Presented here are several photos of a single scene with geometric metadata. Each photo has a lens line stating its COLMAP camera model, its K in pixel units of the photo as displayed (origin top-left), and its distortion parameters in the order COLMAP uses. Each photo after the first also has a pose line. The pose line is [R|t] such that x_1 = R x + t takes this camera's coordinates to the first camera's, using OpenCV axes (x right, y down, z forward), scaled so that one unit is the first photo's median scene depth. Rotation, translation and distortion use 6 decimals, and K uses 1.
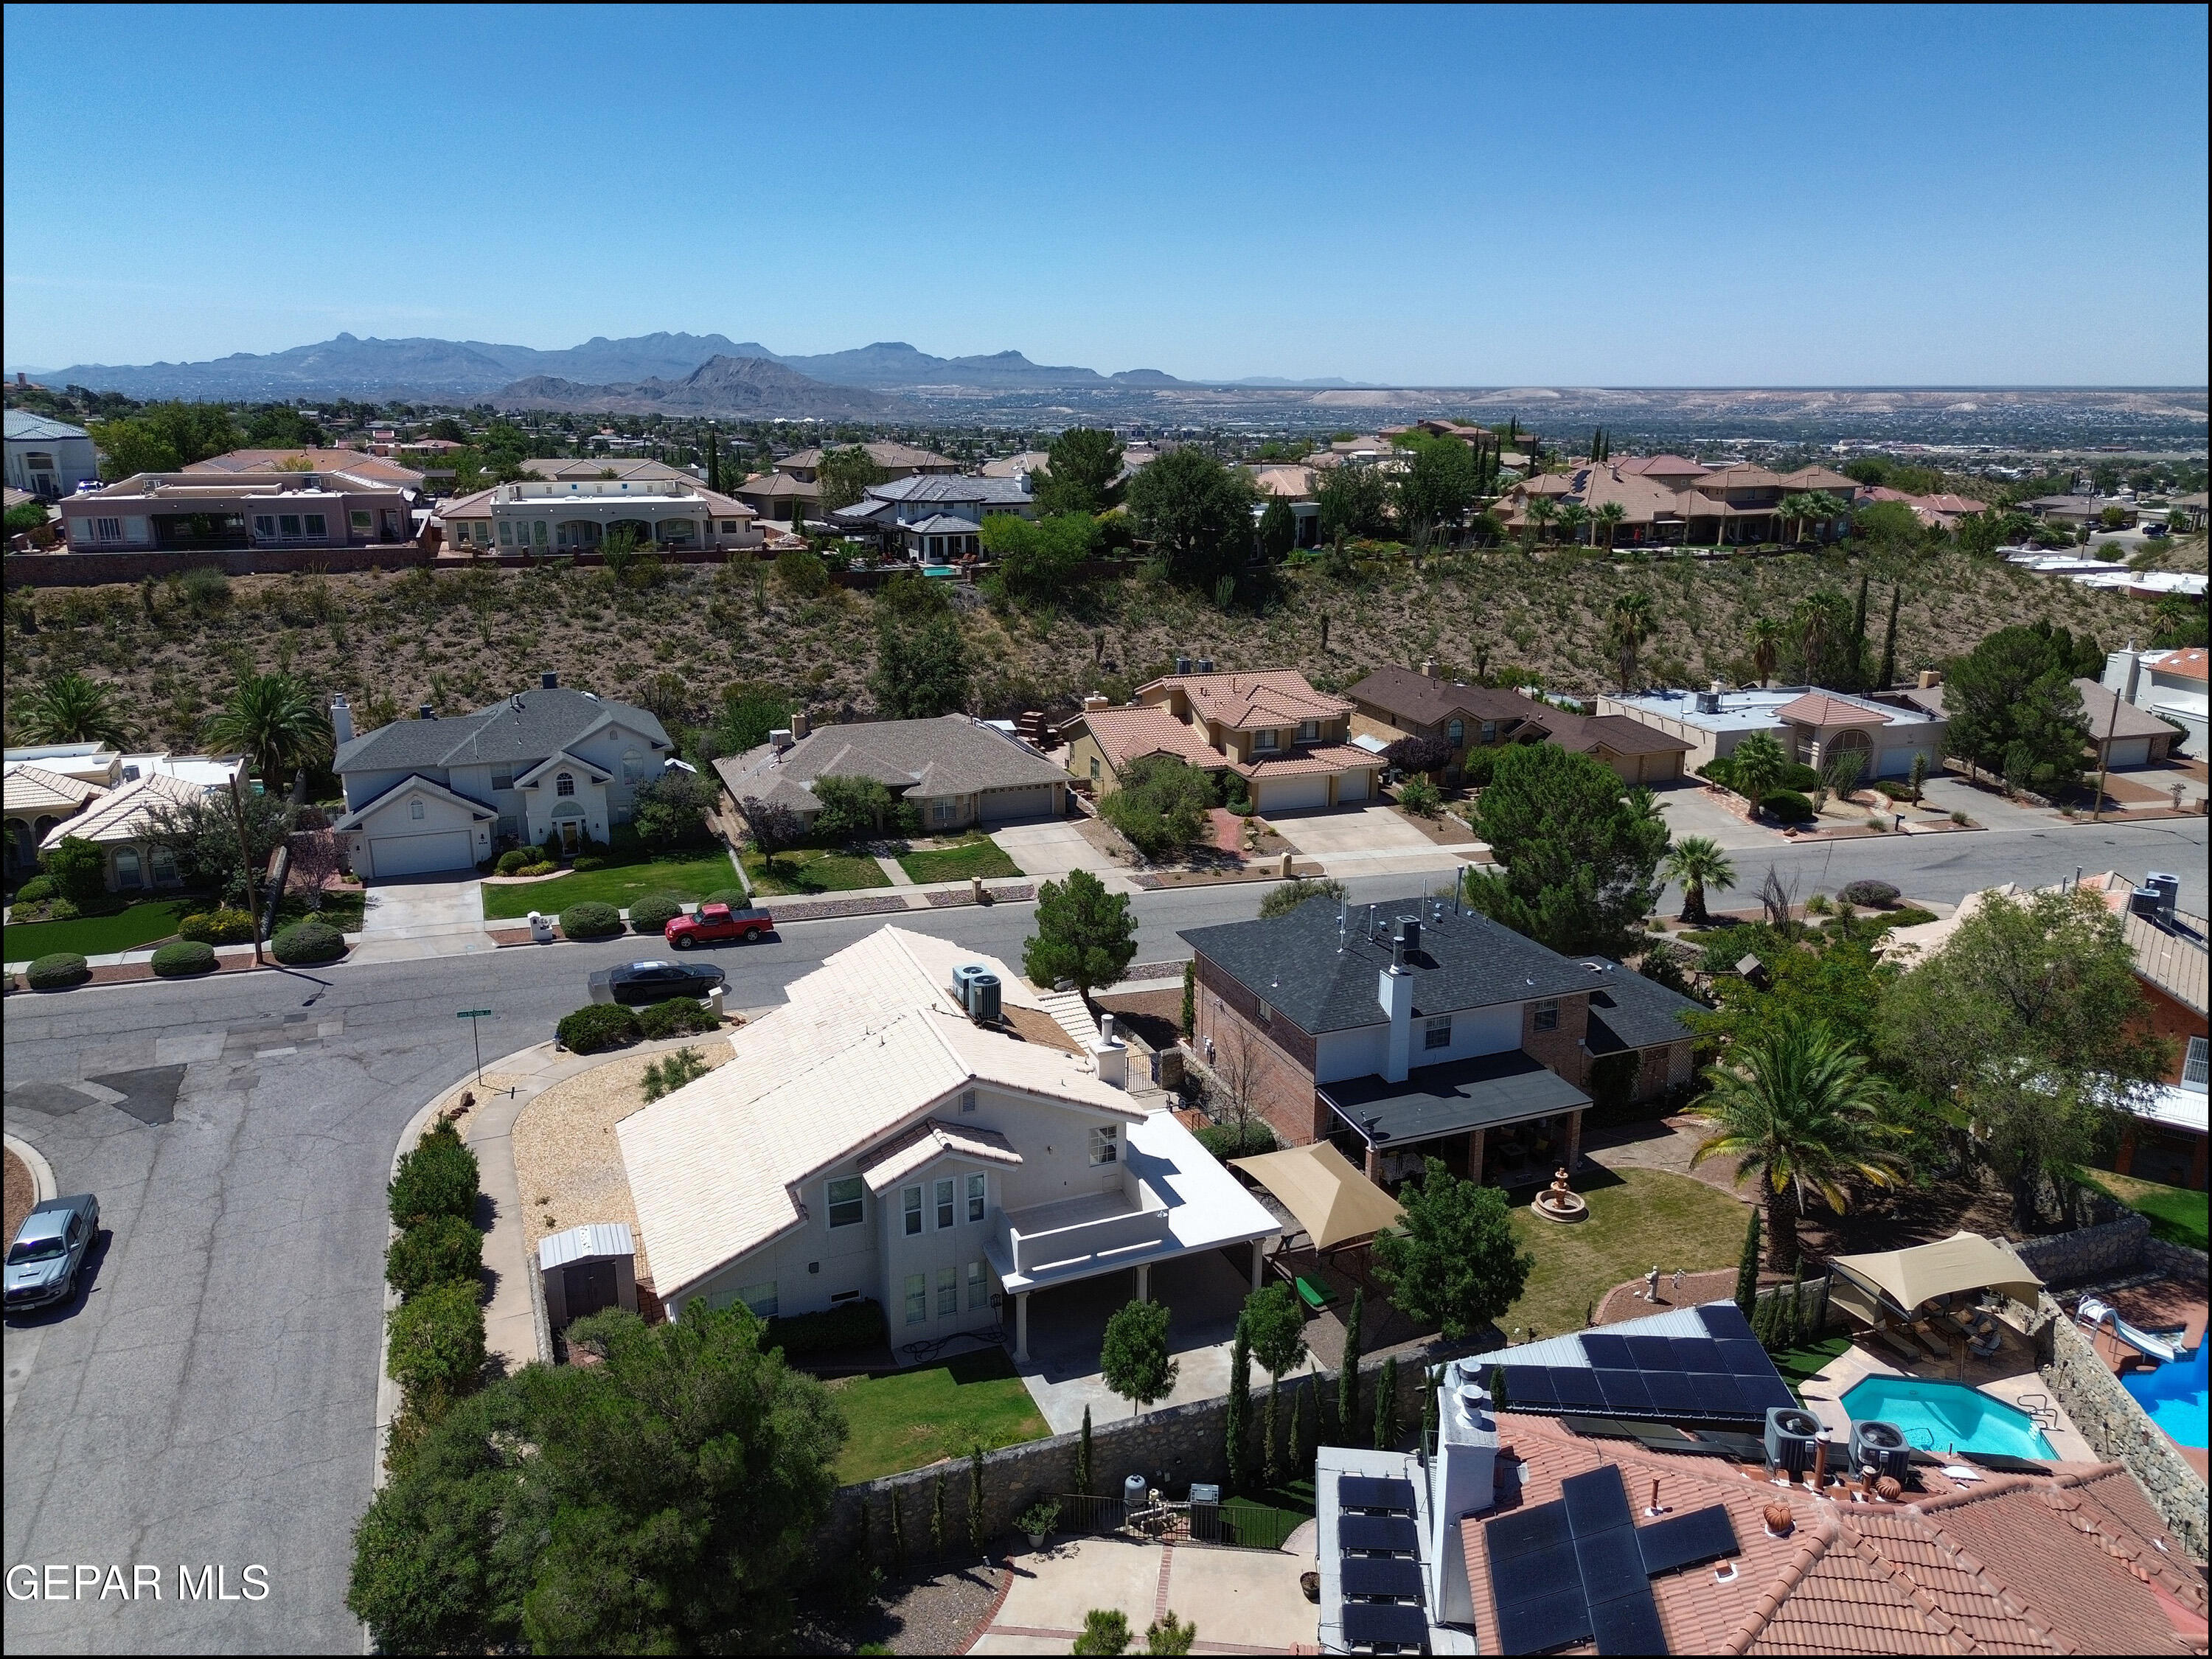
lens RADIAL K [[1569.2, 0, 1110.9], [0, 1569.2, 825.4], [0, 0, 1]] dist [0.067203, -0.061731]
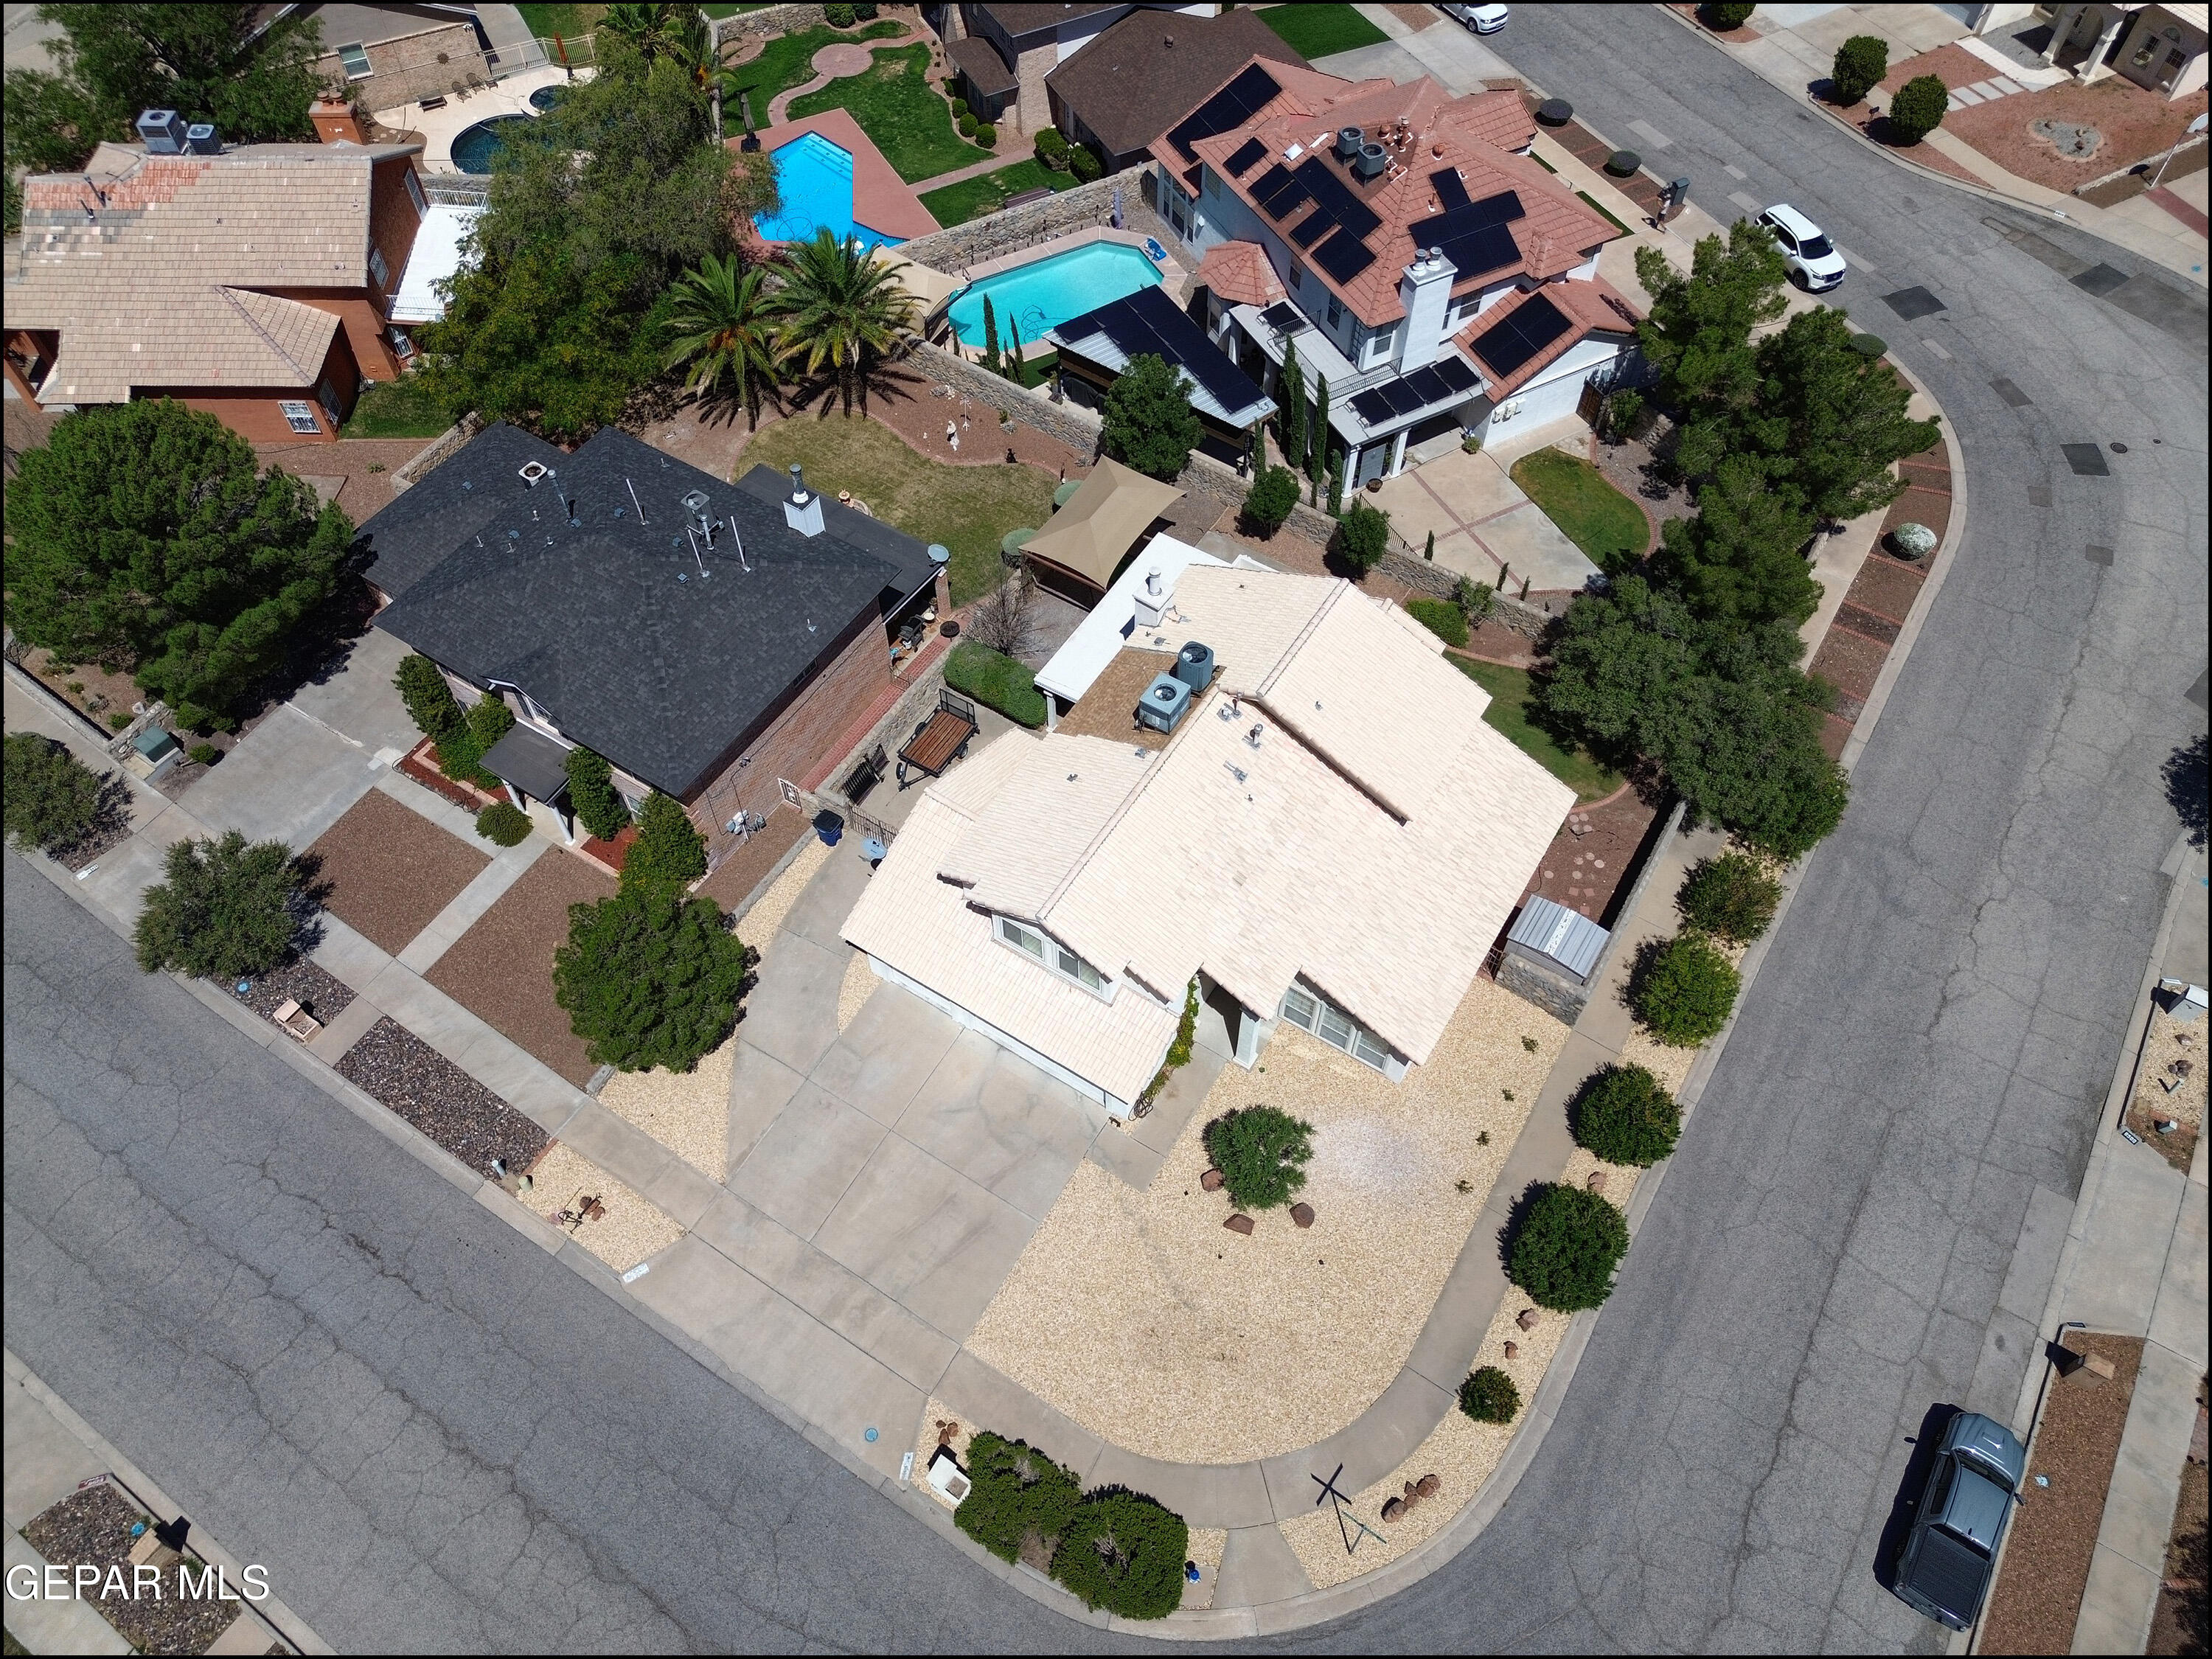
lens RADIAL K [[1569.2, 0, 1110.9], [0, 1569.2, 825.4], [0, 0, 1]] dist [0.067203, -0.061731]
pose [[-0.576944, -0.674245, 0.461009, -0.307862], [0.217701, 0.417063, 0.882420, -0.386116], [-0.787237, 0.609468, -0.093838, 0.669957]]
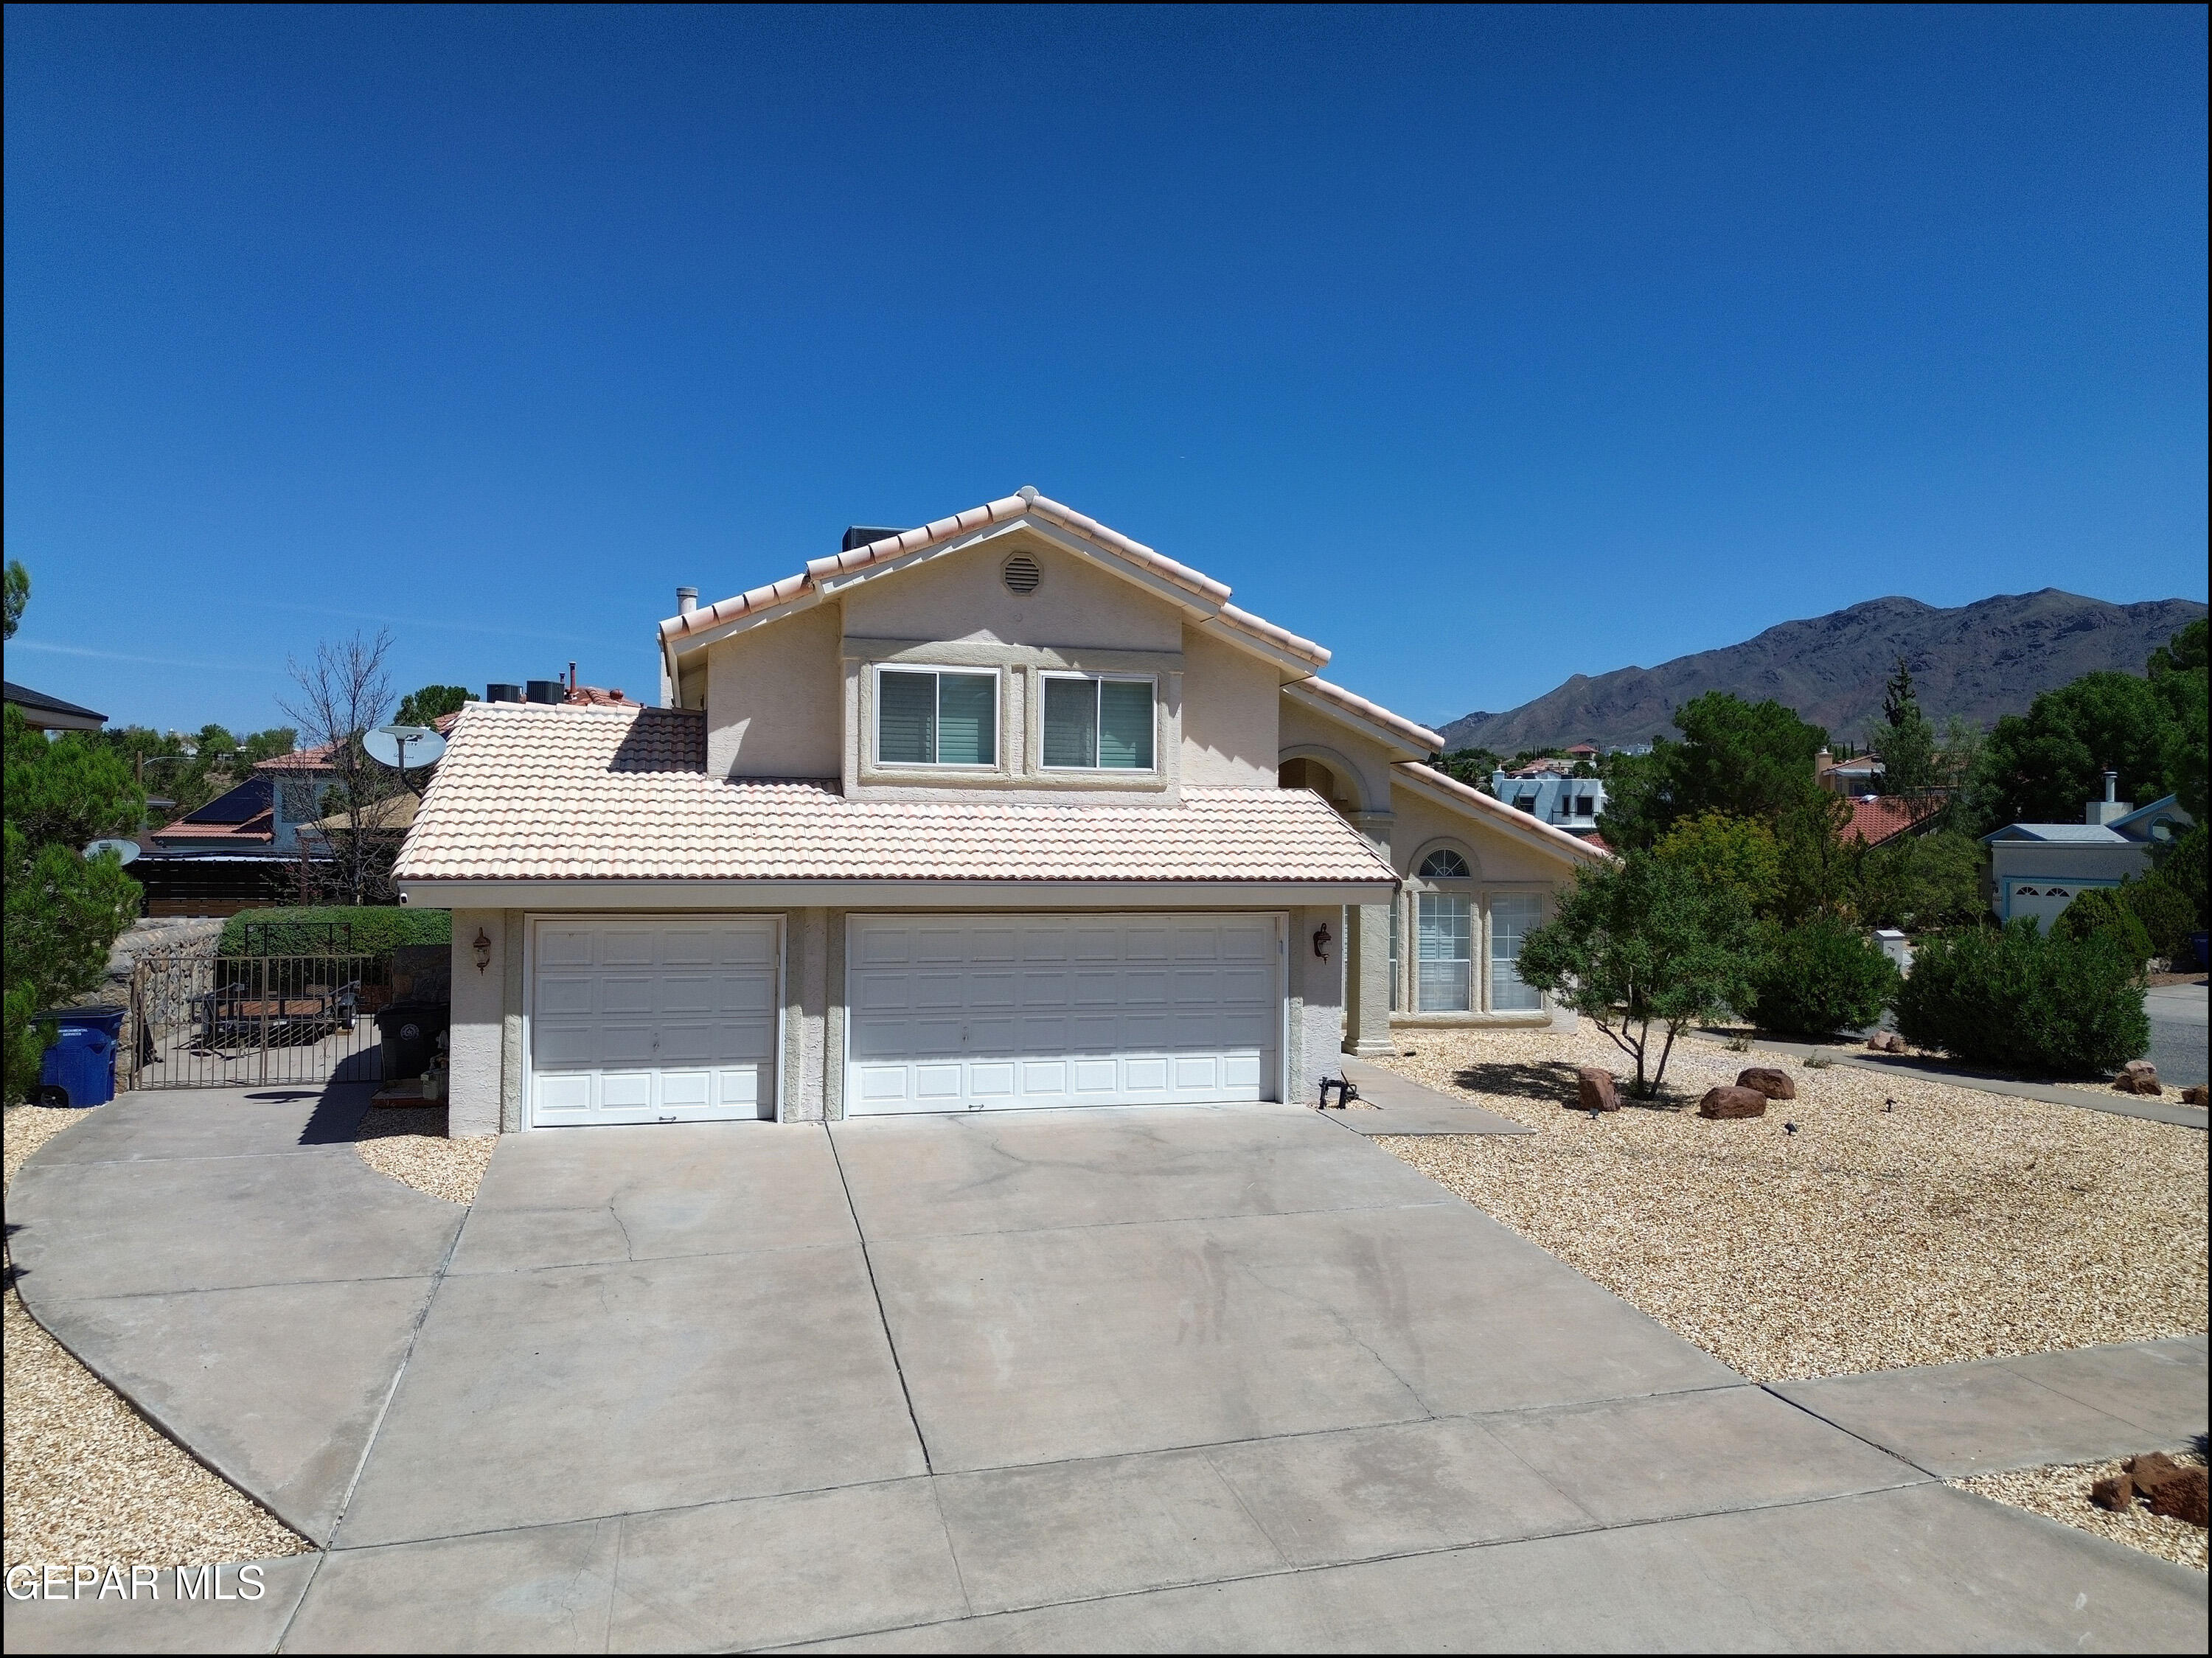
lens RADIAL K [[1569.1, 0, 1110.9], [0, 1569.1, 824.9], [0, 0, 1]] dist [0.067203, -0.061731]
pose [[-0.991341, -0.015950, 0.130339, -0.132181], [0.019110, 0.964504, 0.263374, 0.029923], [-0.129913, 0.263584, -0.955848, 0.865629]]
